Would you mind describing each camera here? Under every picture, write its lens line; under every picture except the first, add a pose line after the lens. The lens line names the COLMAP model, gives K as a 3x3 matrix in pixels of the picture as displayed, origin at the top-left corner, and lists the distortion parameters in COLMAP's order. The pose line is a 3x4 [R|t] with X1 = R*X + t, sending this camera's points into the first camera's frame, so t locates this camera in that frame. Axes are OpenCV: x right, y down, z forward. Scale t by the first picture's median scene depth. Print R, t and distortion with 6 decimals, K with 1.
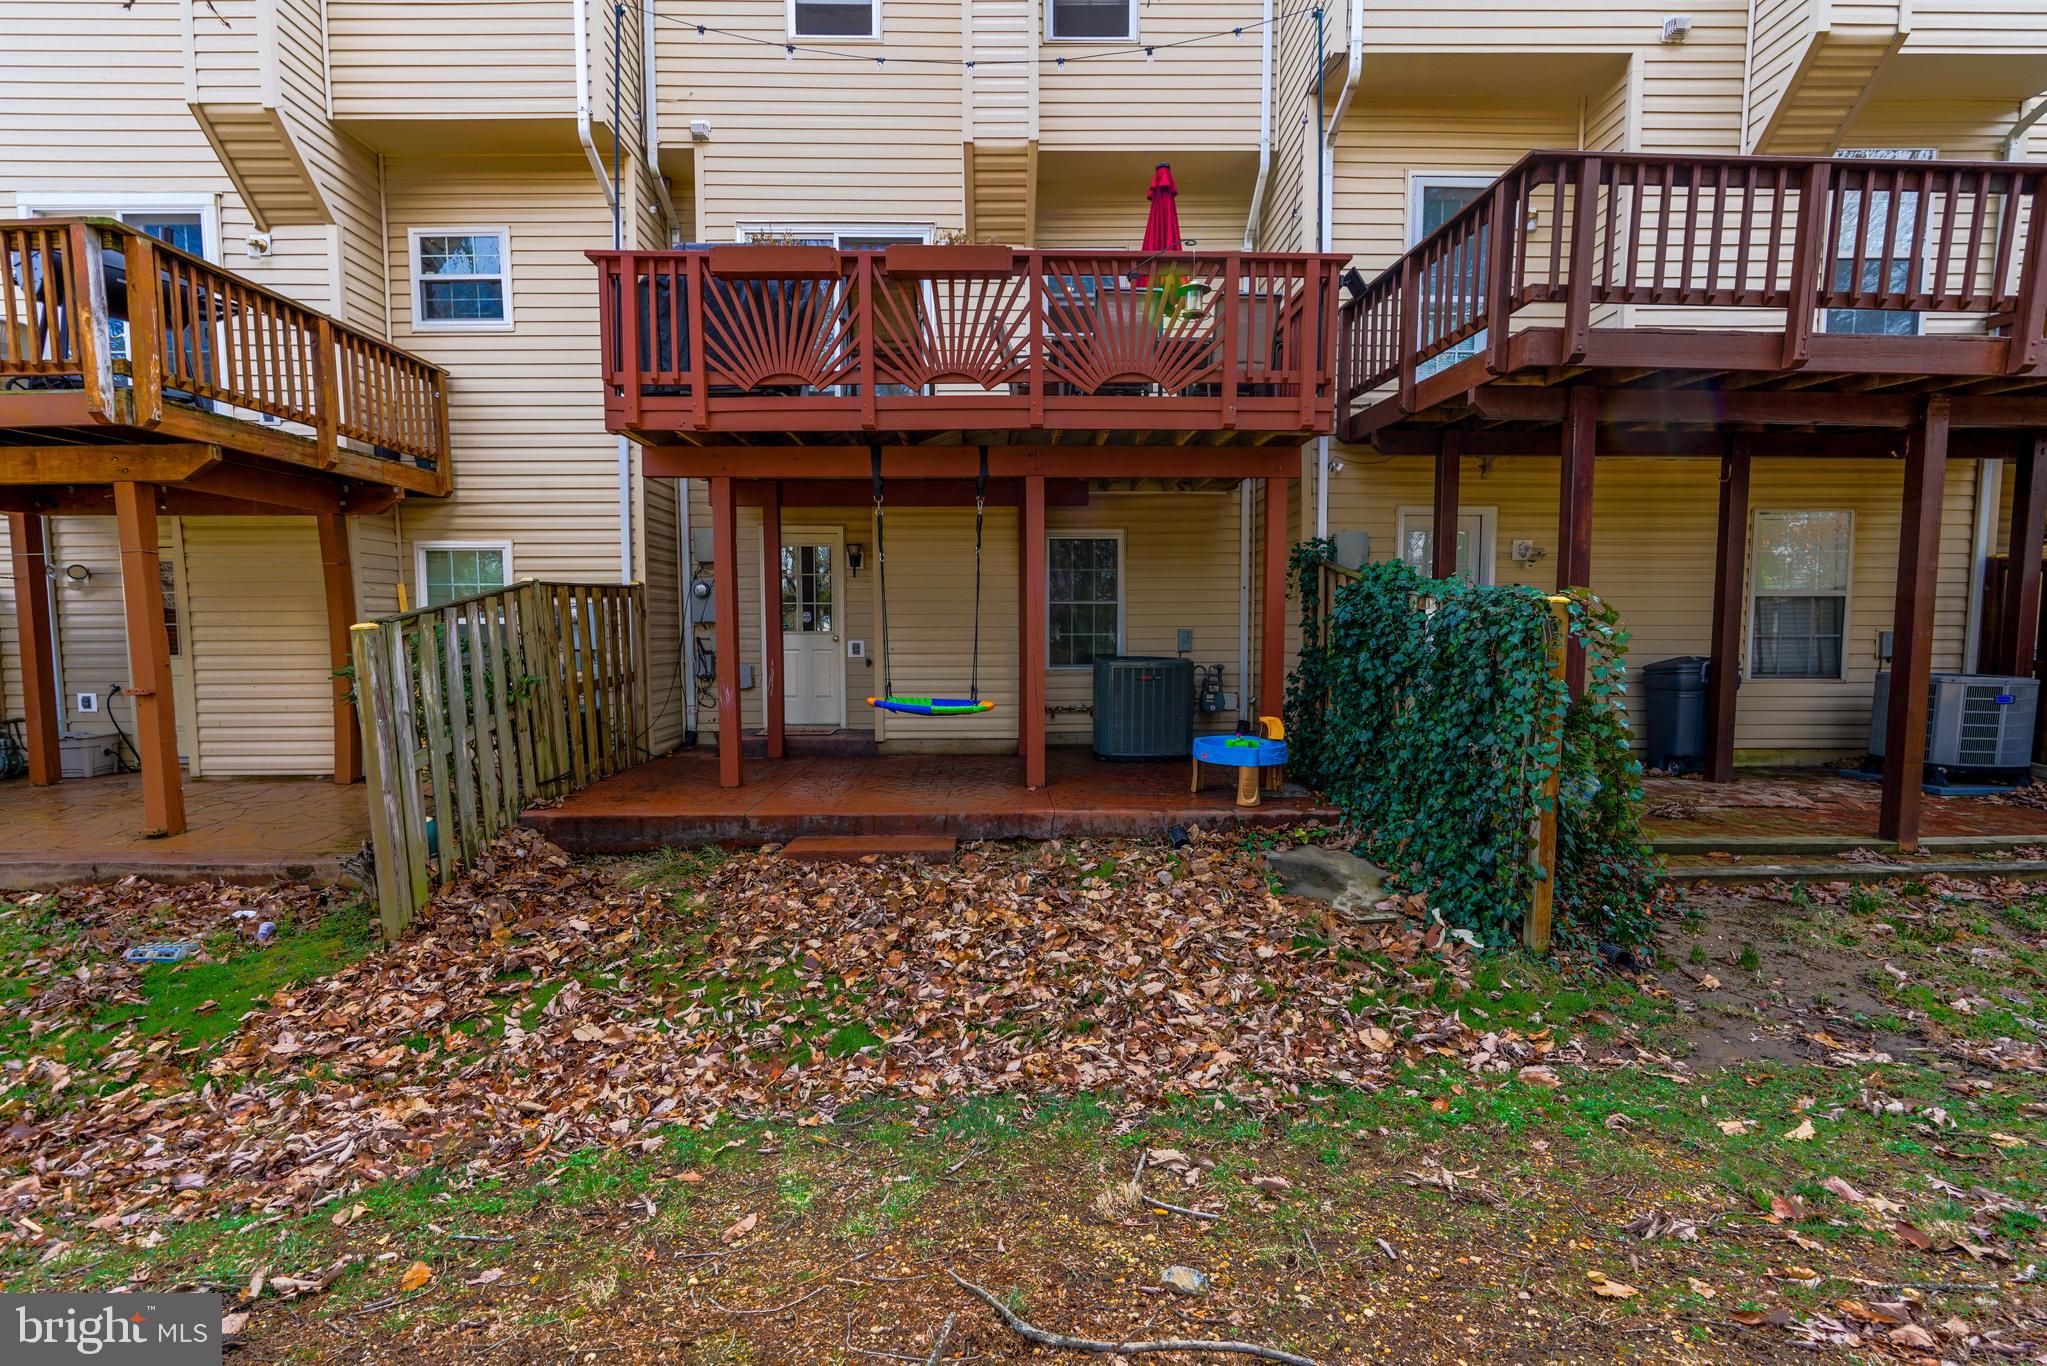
lens RADIAL K [[938.0, 0, 1007.0], [0, 938.0, 691.9], [0, 0, 1]] dist [-0.003557, 0.000785]
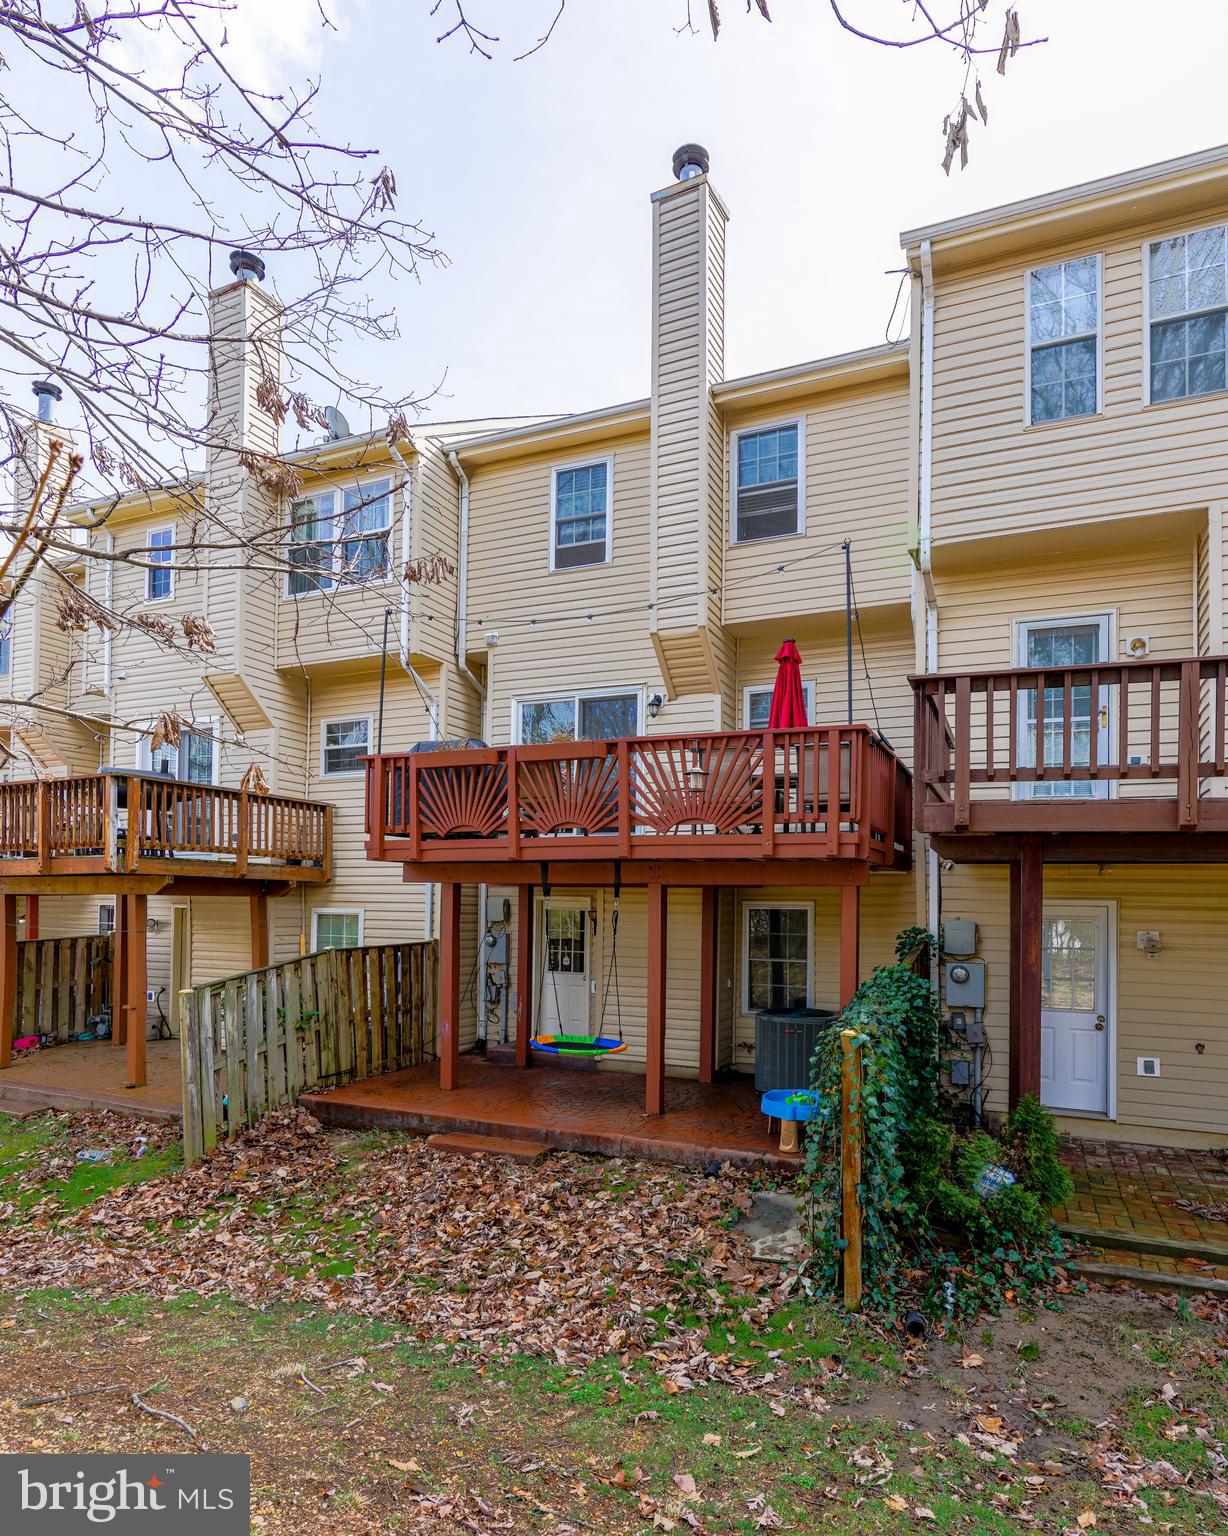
lens RADIAL K [[823.8, 0, 612.2], [0, 823.8, 911.0], [0, 0, 1]] dist [-0.001317, 0.000706]
pose [[0.927707, 0.029881, -0.372112, 0.476969], [-0.062552, 0.995141, -0.076037, -0.108020], [0.368032, 0.093817, 0.925068, -0.141405]]
